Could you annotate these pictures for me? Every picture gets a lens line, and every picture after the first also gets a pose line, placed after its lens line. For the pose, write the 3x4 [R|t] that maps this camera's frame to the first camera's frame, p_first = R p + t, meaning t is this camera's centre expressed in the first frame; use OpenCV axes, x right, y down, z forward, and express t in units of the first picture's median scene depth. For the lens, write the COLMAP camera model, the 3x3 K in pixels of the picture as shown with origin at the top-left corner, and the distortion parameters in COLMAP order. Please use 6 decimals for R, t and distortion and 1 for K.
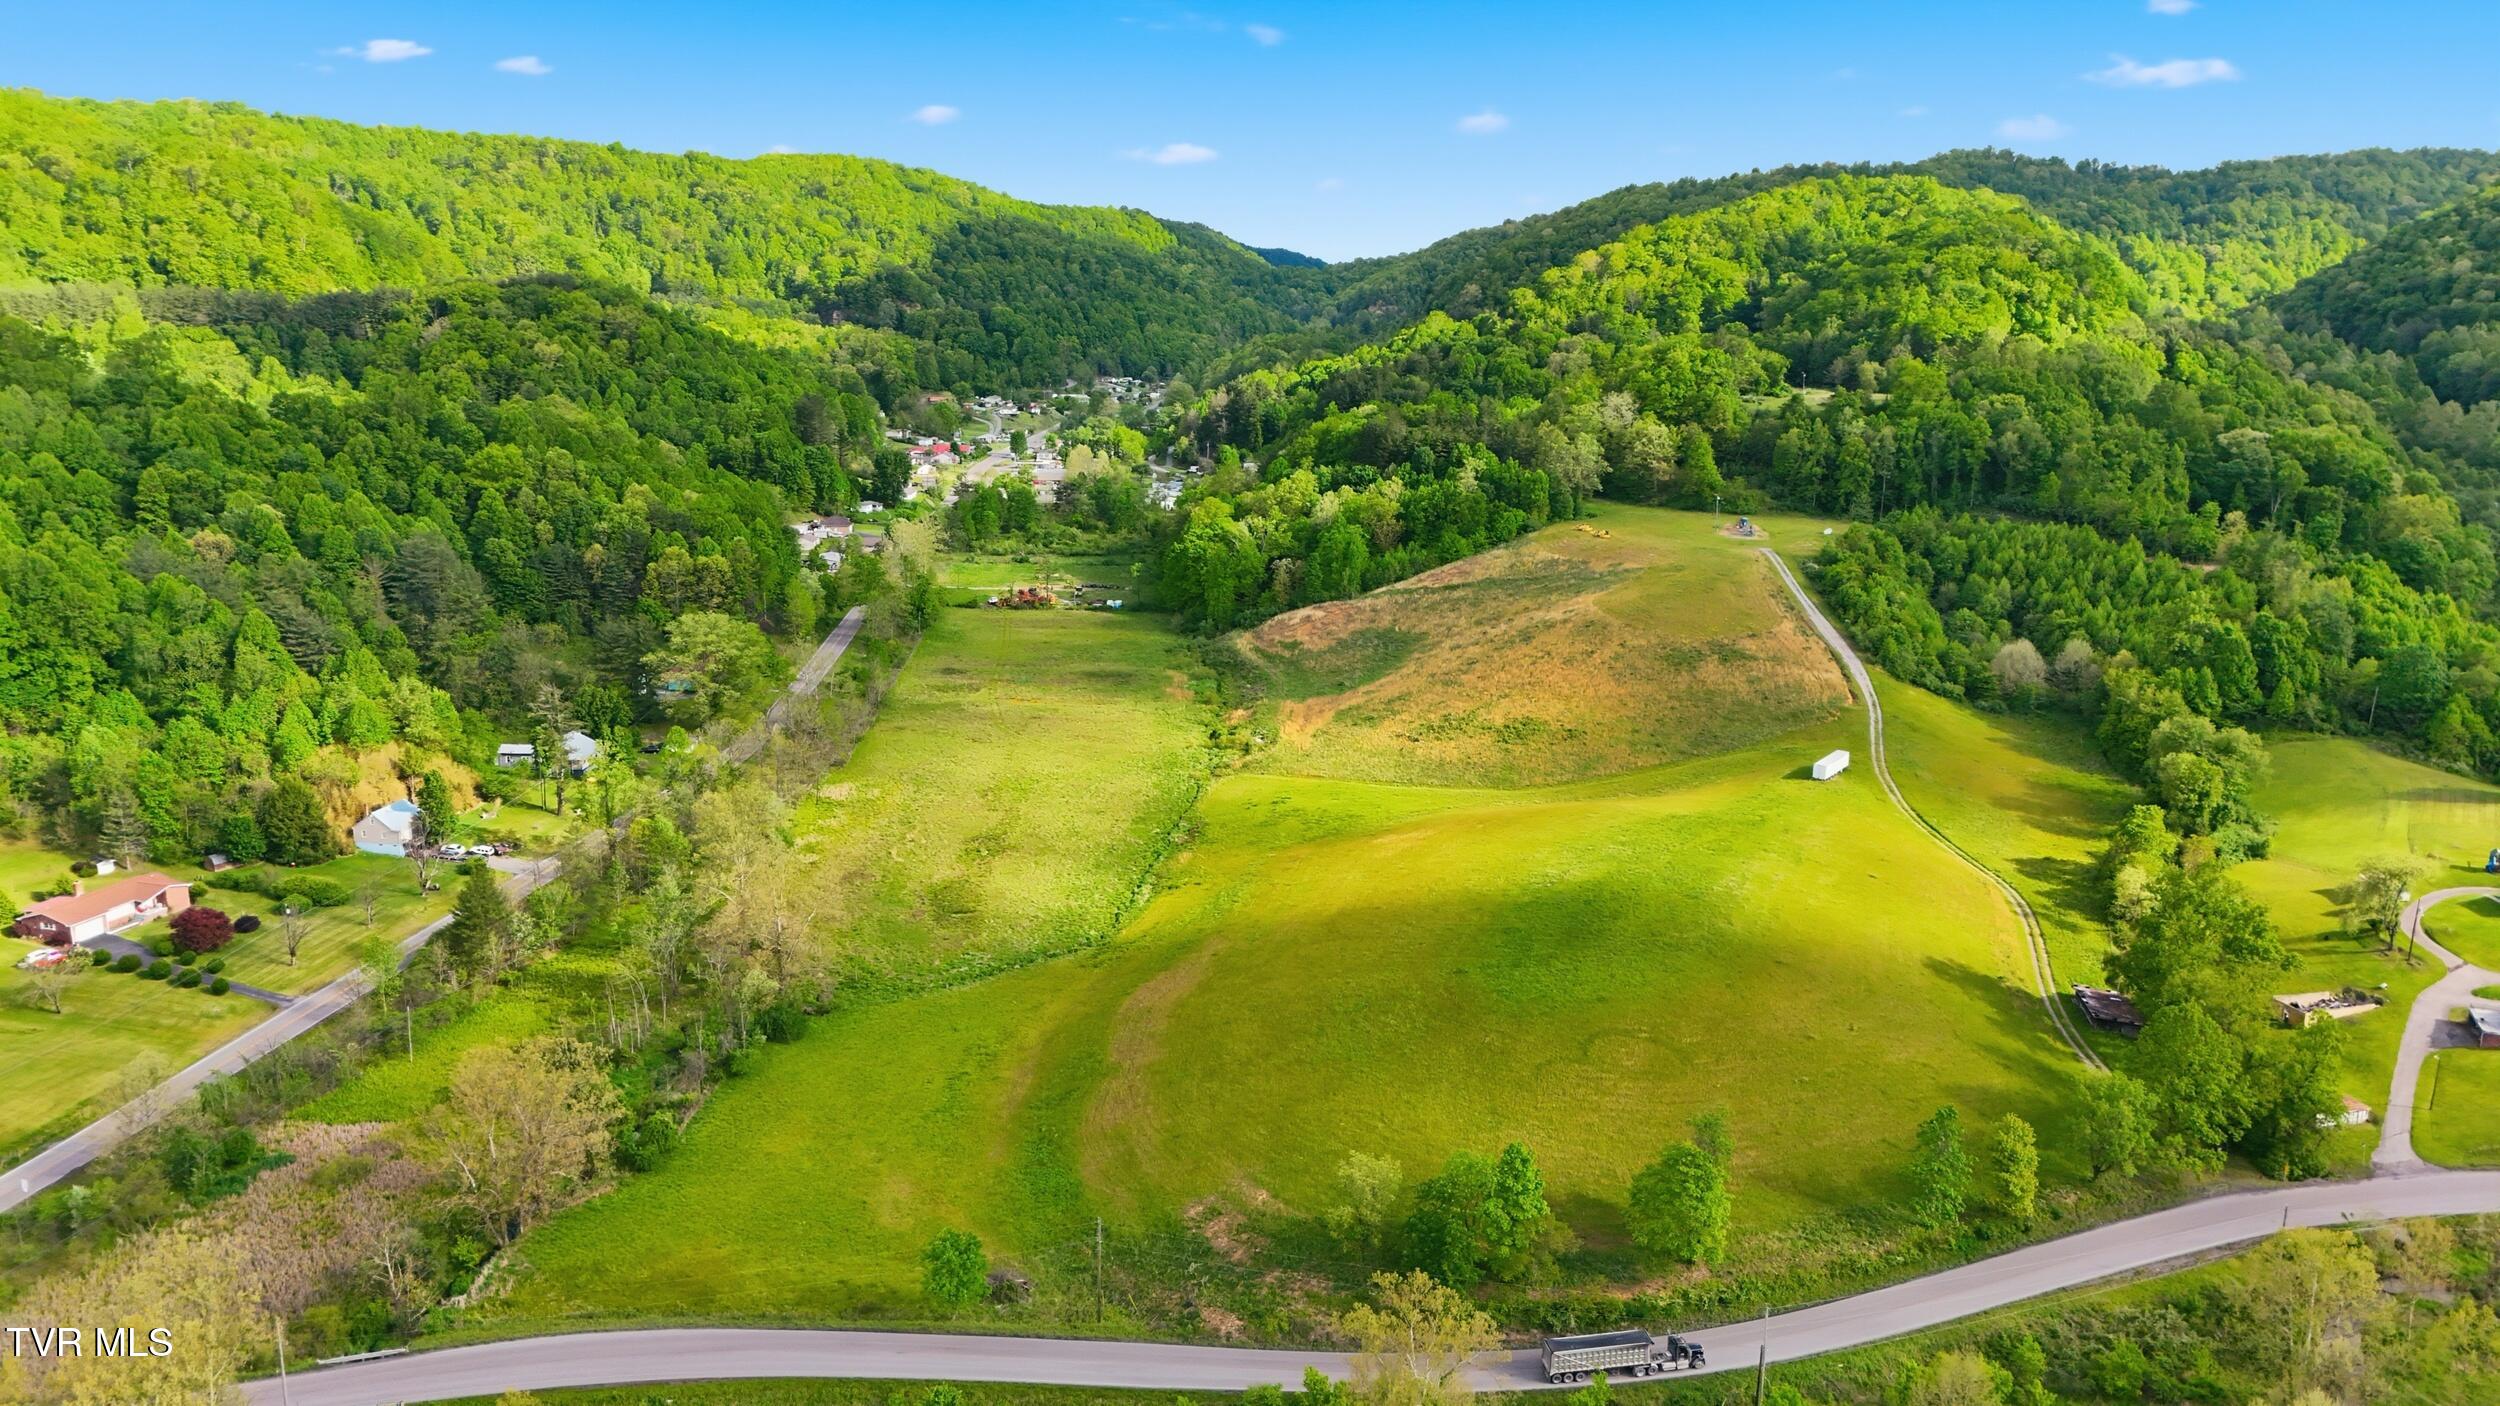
lens RADIAL K [[1822.3, 0, 1253.4], [0, 1822.3, 689.9], [0, 0, 1]] dist [0.078521, -0.067509]
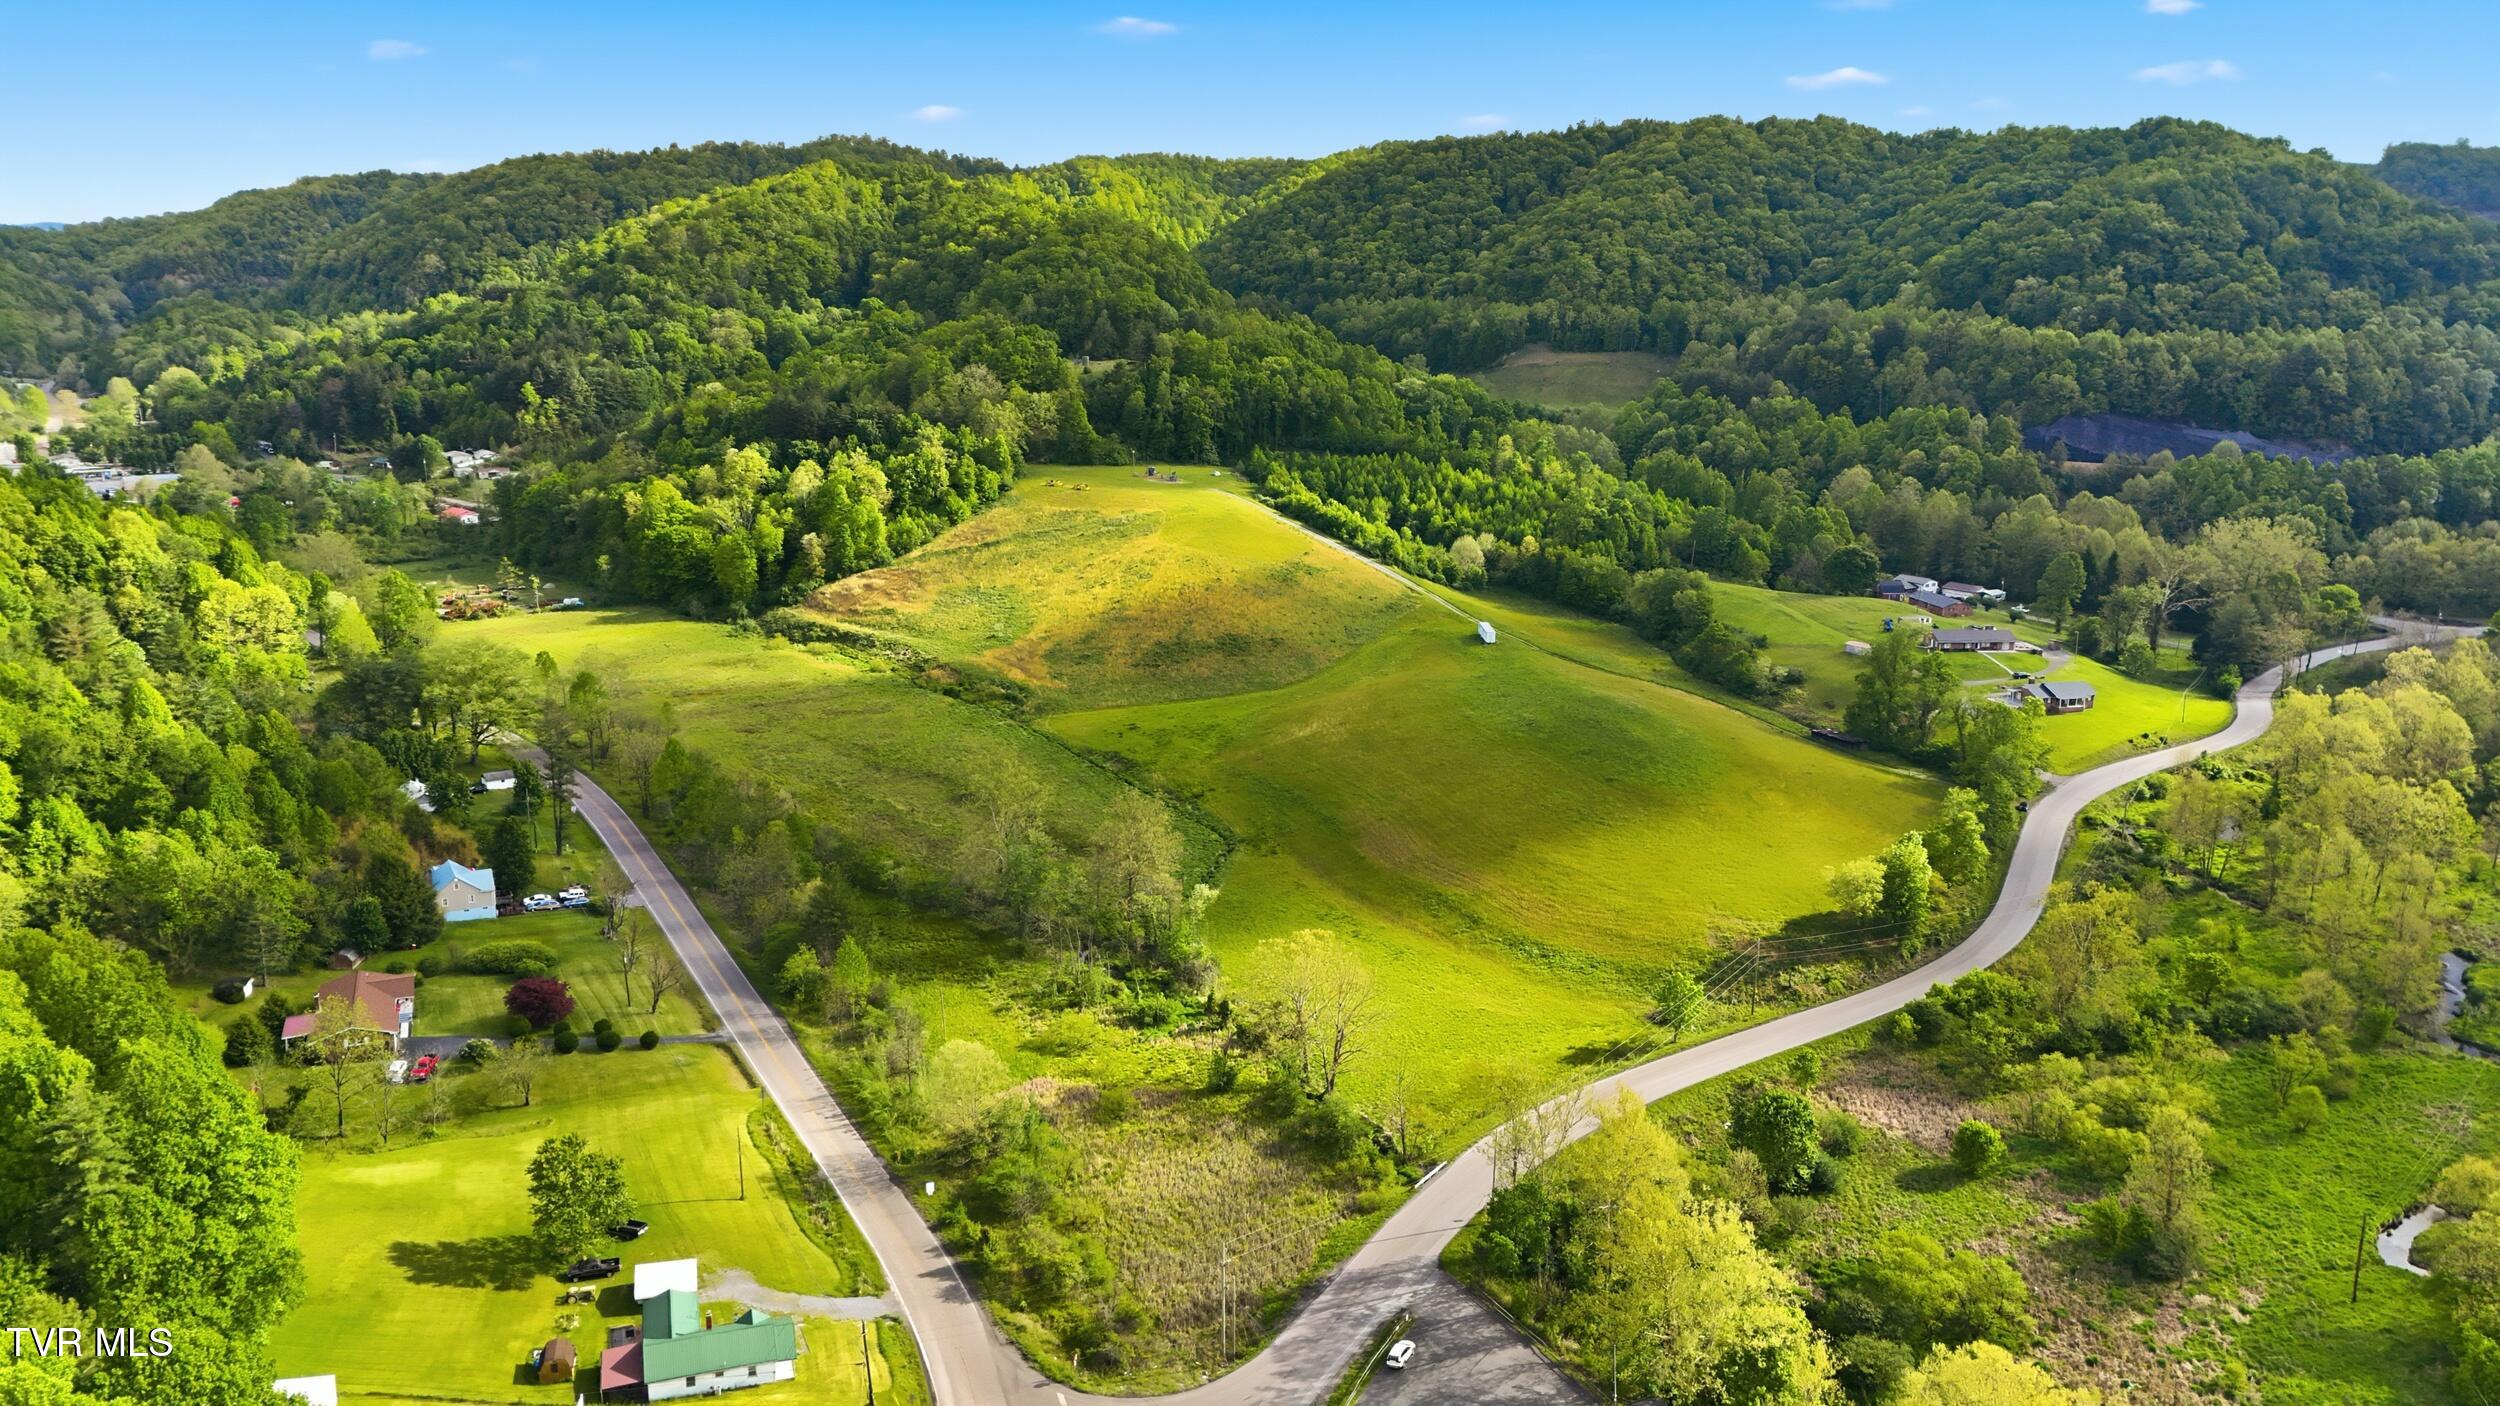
lens RADIAL K [[1822.3, 0, 1247.5], [0, 1822.3, 700.6], [0, 0, 1]] dist [0.078521, -0.067509]
pose [[0.776776, -0.146602, 0.612476, -0.417443], [0.133628, 0.988751, 0.067193, -0.015066], [-0.615437, 0.029650, 0.787628, 0.037813]]
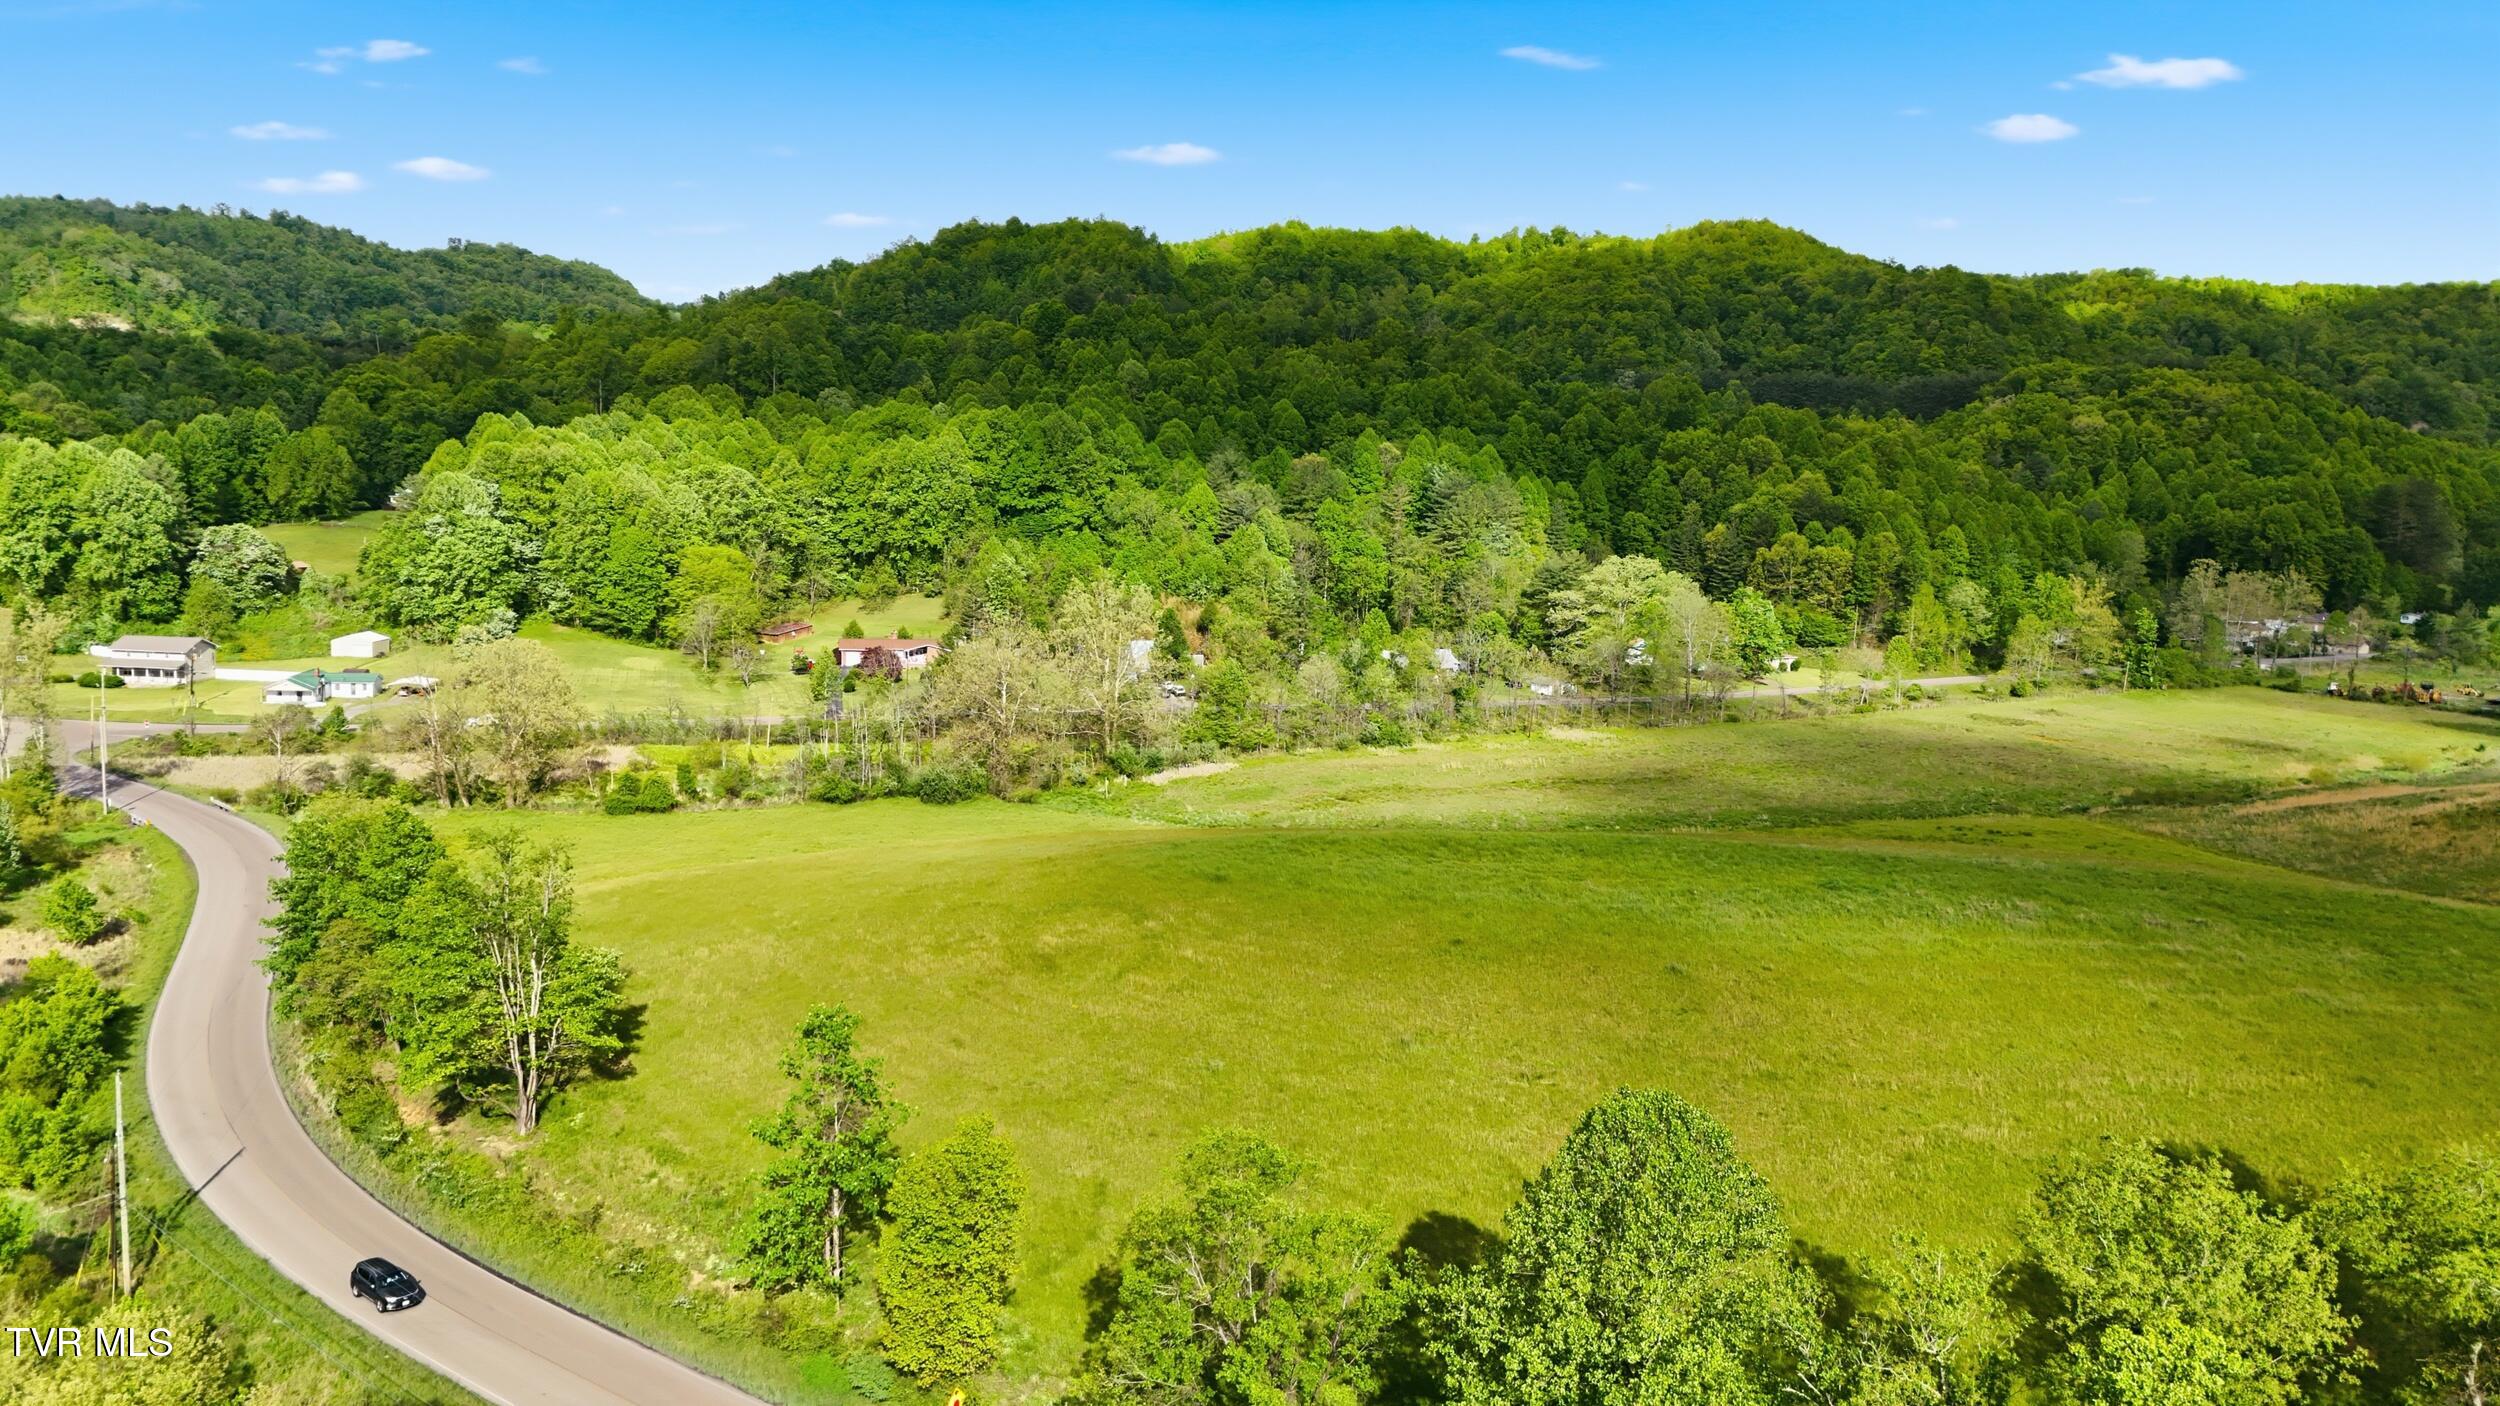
lens RADIAL K [[1822.3, 0, 1246.6], [0, 1822.3, 697.6], [0, 0, 1]] dist [0.078521, -0.067509]
pose [[0.488504, 0.112220, -0.865315, 0.279871], [-0.222897, 0.974842, 0.000590, 0.048786], [0.843612, 0.192588, 0.501227, 0.310133]]
